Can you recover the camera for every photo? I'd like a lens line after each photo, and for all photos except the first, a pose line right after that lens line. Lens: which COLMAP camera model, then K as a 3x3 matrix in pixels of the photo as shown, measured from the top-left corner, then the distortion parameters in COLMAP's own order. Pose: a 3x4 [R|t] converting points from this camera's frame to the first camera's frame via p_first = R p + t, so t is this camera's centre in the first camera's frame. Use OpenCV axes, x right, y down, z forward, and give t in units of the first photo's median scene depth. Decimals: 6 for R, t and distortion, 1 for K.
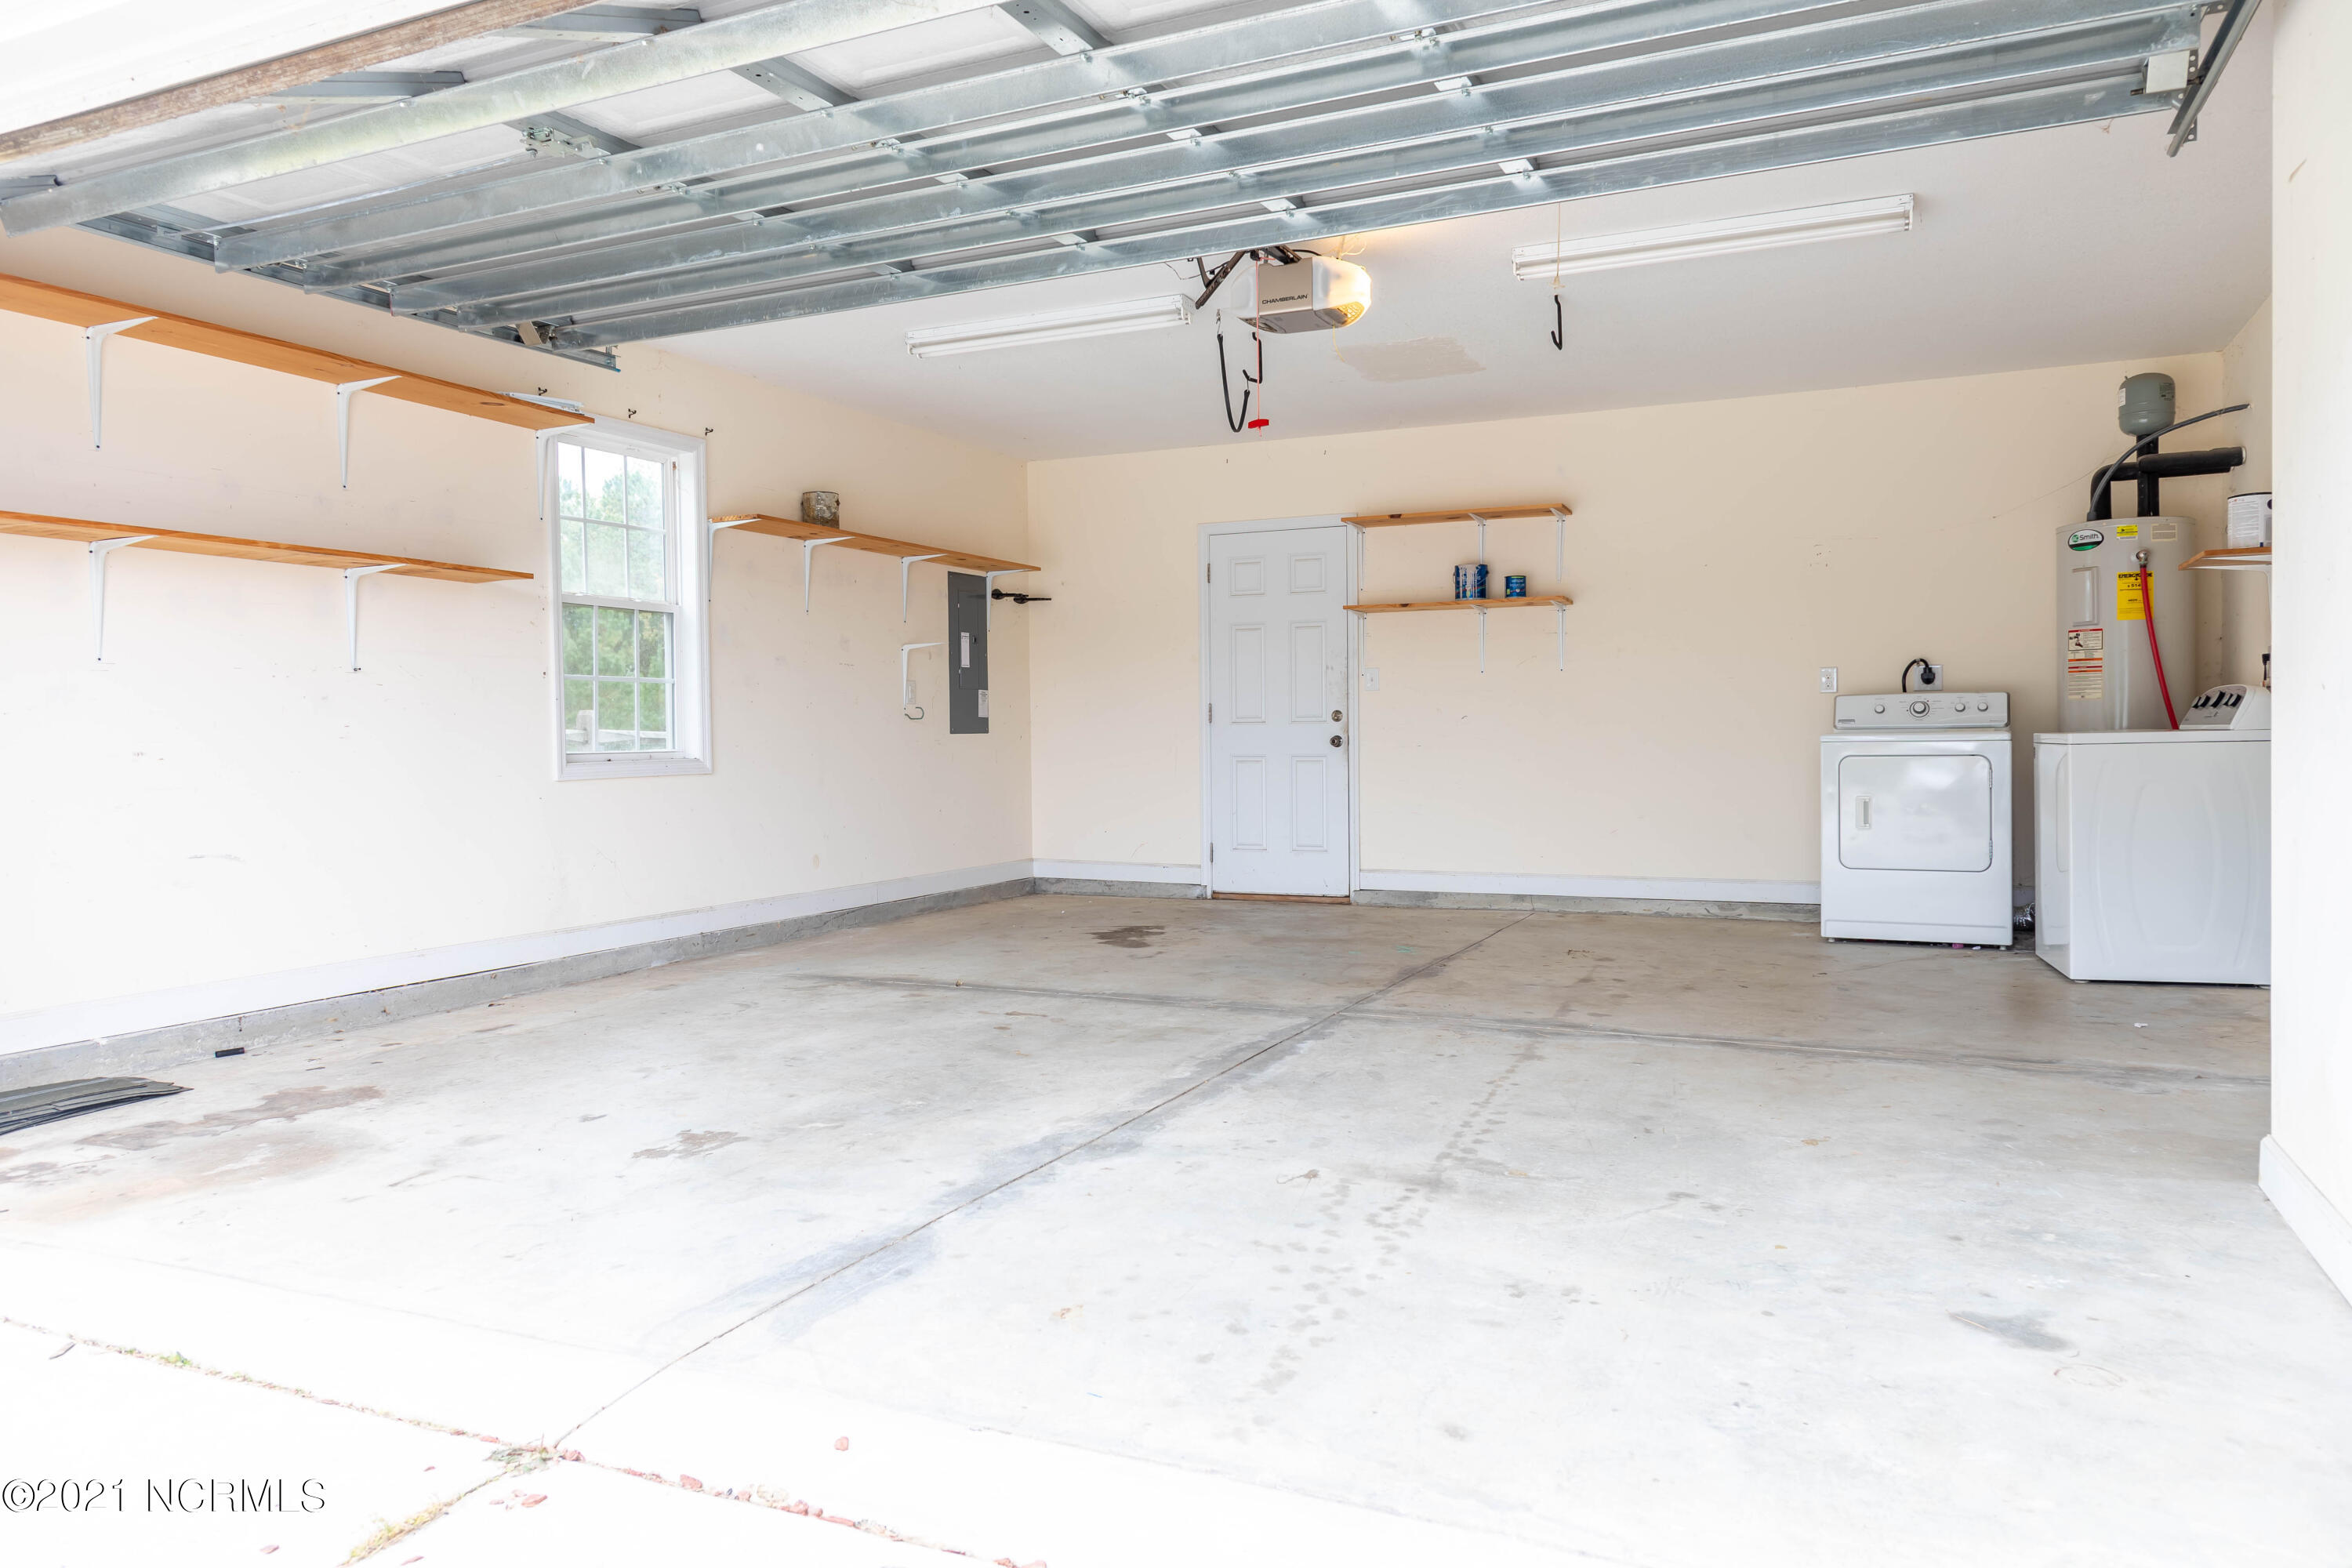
lens RADIAL K [[1567.1, 0, 1170.7], [0, 1567.1, 756.6], [0, 0, 1]] dist [-0.001035, -0.001445]
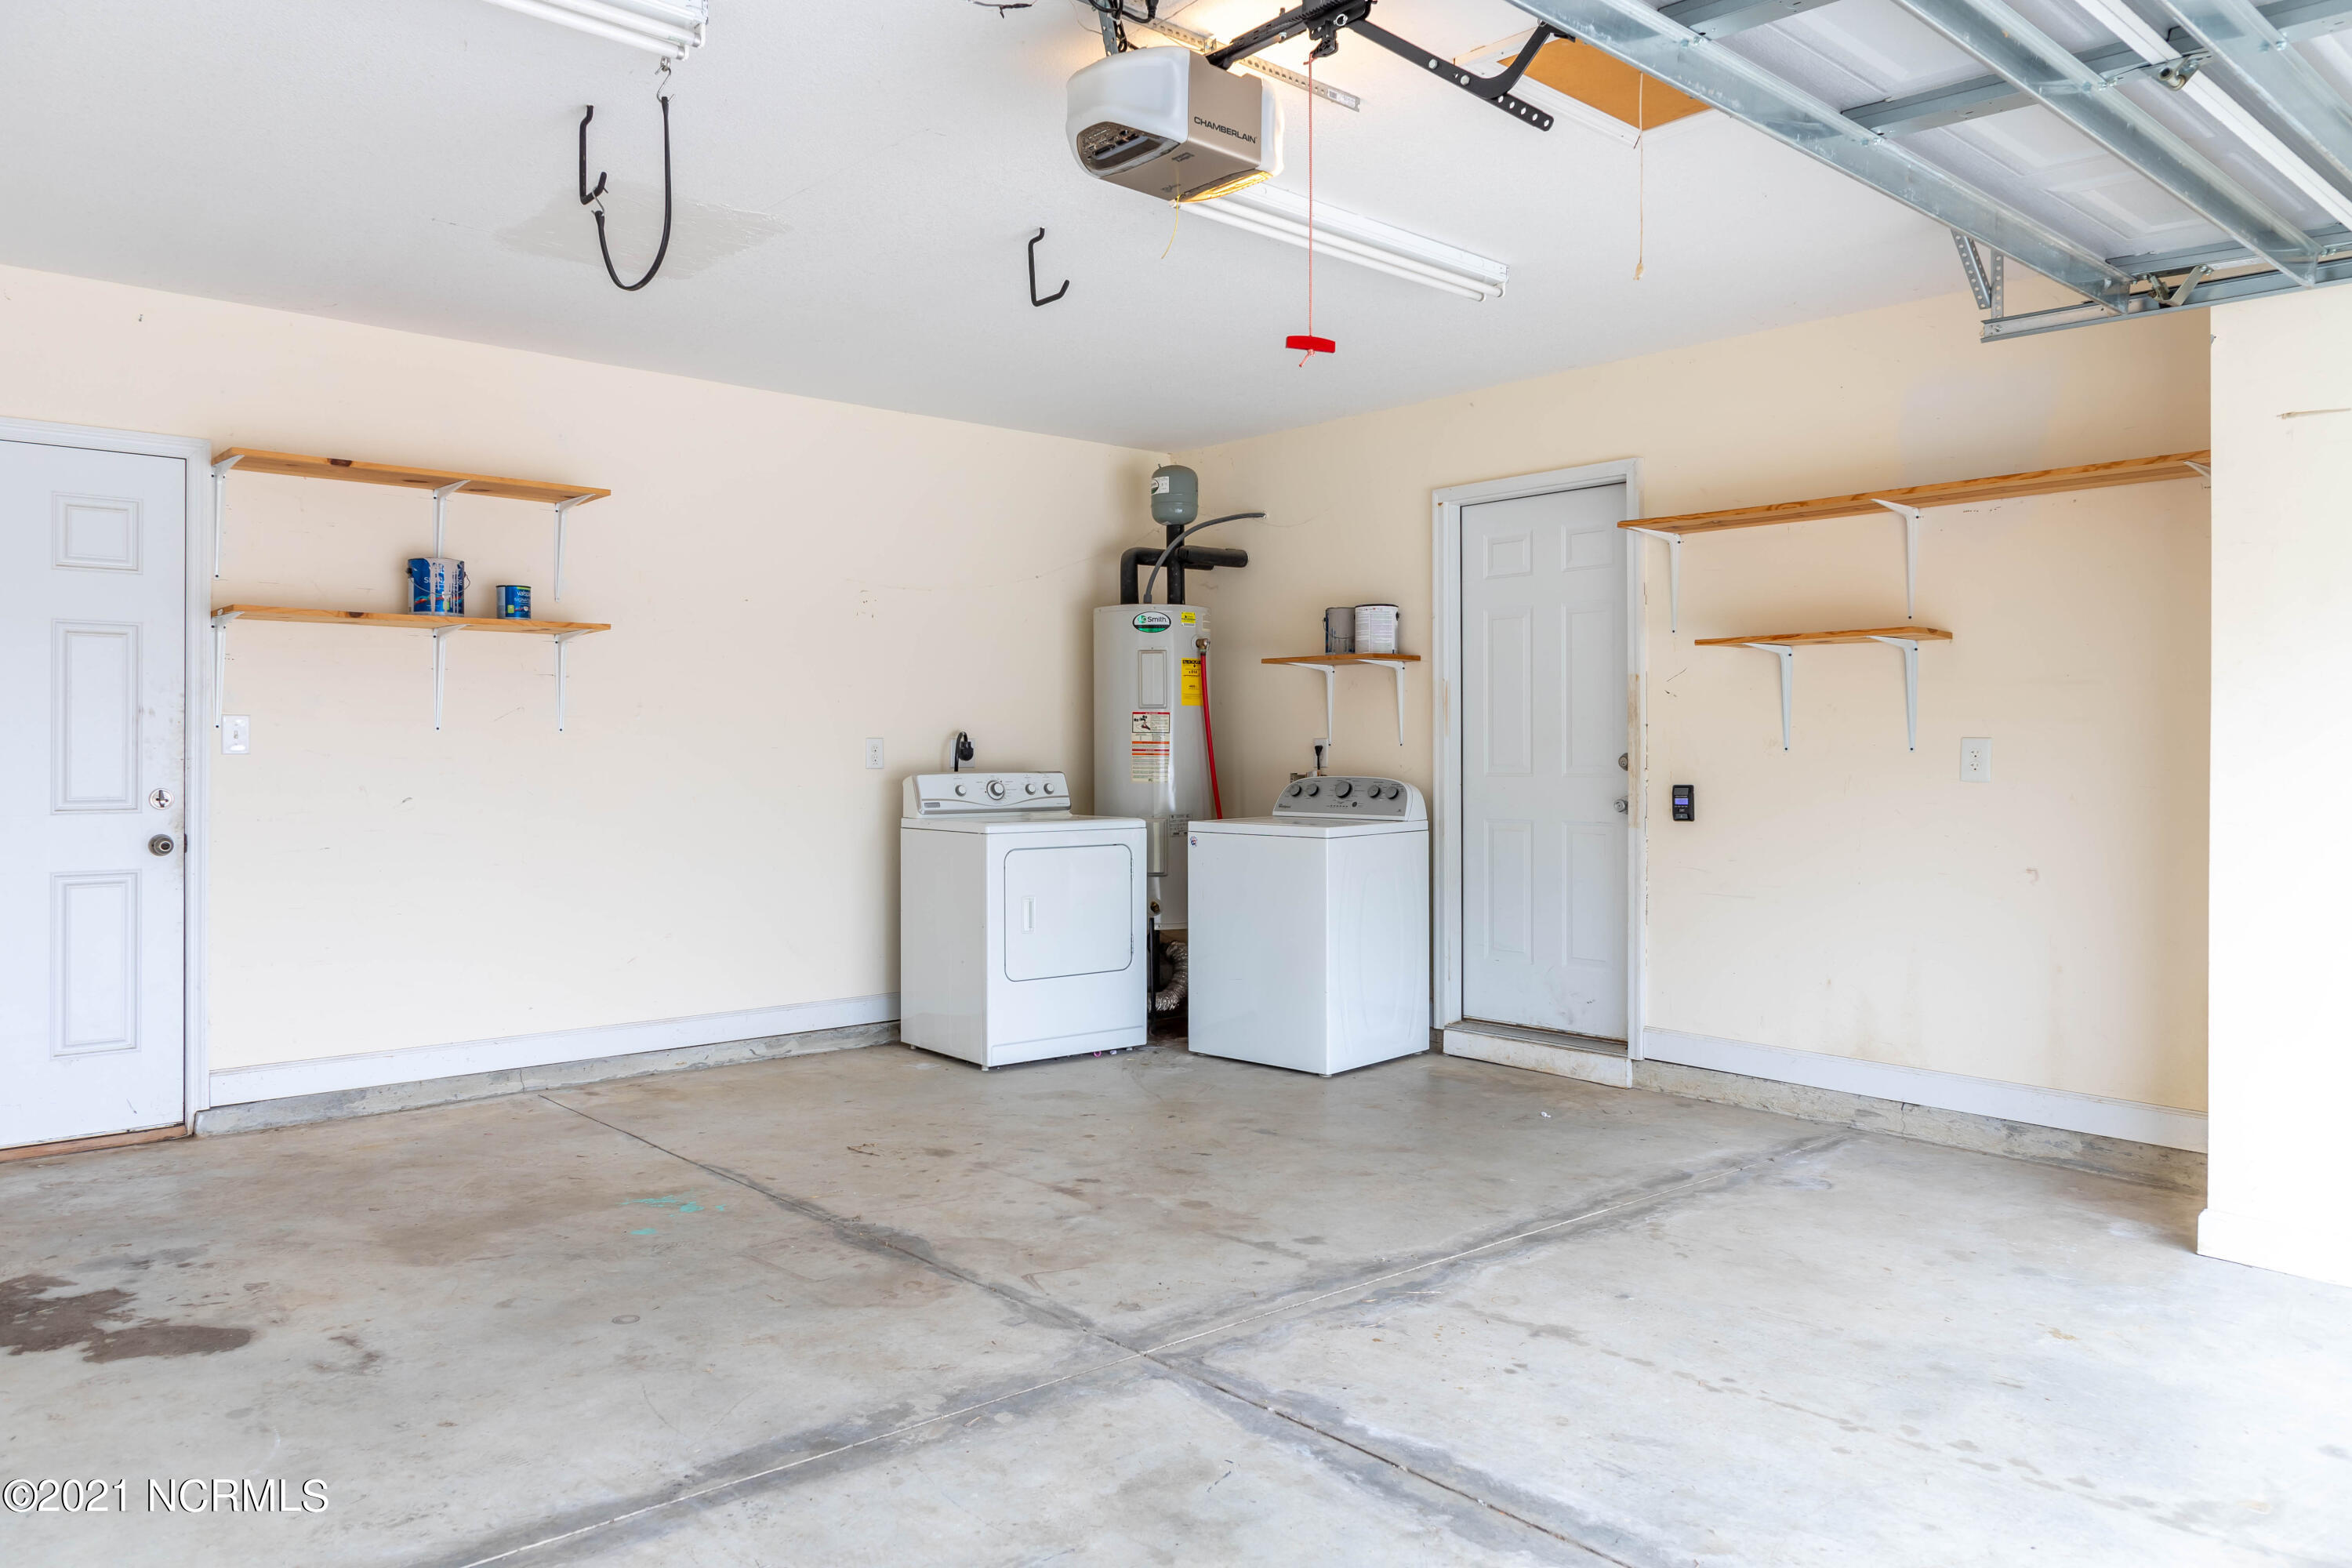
lens RADIAL K [[1622.9, 0, 1169.7], [0, 1622.9, 755.7], [0, 0, 1]] dist [0.003216, -0.000239]
pose [[0.410748, 0.007983, 0.911714, -0.314949], [0.005715, 0.999919, -0.011331, -0.038270], [-0.911731, 0.009865, 0.410670, 0.518069]]
